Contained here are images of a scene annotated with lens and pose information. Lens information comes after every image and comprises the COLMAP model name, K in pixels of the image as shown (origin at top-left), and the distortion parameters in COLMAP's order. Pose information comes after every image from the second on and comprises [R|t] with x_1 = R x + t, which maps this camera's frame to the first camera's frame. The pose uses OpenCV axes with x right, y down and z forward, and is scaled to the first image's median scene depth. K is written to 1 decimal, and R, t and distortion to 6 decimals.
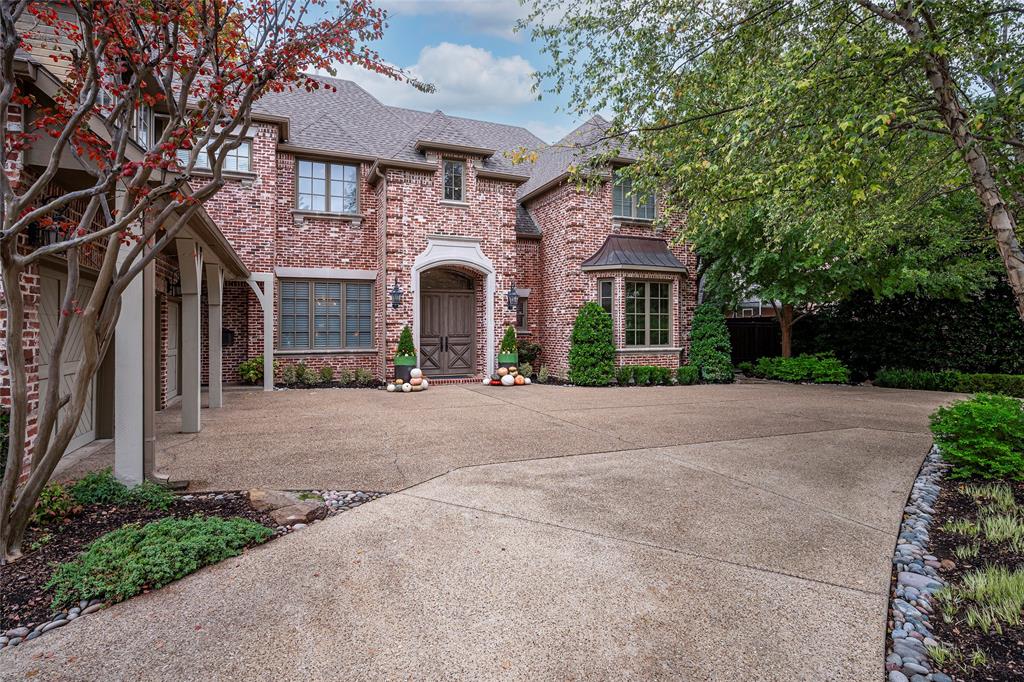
lens RADIAL K [[539.6, 0, 521.8], [0, 539.6, 330.1], [0, 0, 1]] dist [-0.019805, 0.004077]
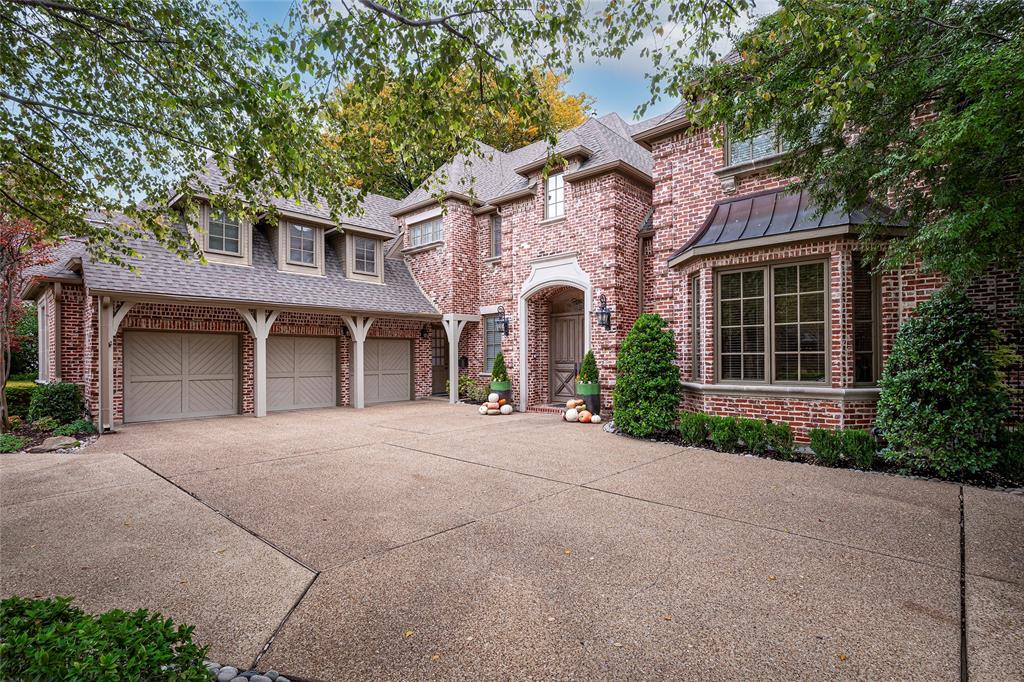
lens RADIAL K [[497.7, 0, 493.9], [0, 497.7, 359.4], [0, 0, 1]] dist [-0.005564, -0.000362]
pose [[0.392159, 0.000923, -0.919897, 0.611781], [0.011258, 0.999920, 0.005802, -0.000148], [0.919829, -0.012631, 0.392117, 0.551499]]
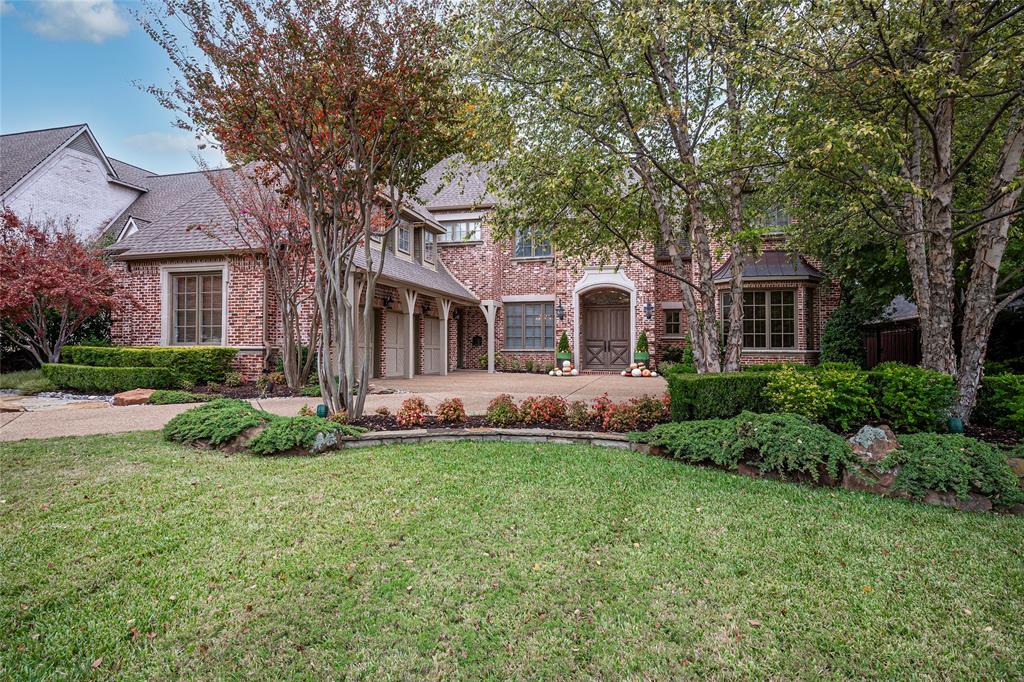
lens RADIAL K [[539.6, 0, 509.3], [0, 539.6, 336.6], [0, 0, 1]] dist [-0.019805, 0.004077]
pose [[0.781233, -0.007736, -0.624191, 0.522820], [-0.005602, 0.999796, -0.019402, 0.030932], [0.624214, 0.018654, 0.781031, -0.205353]]
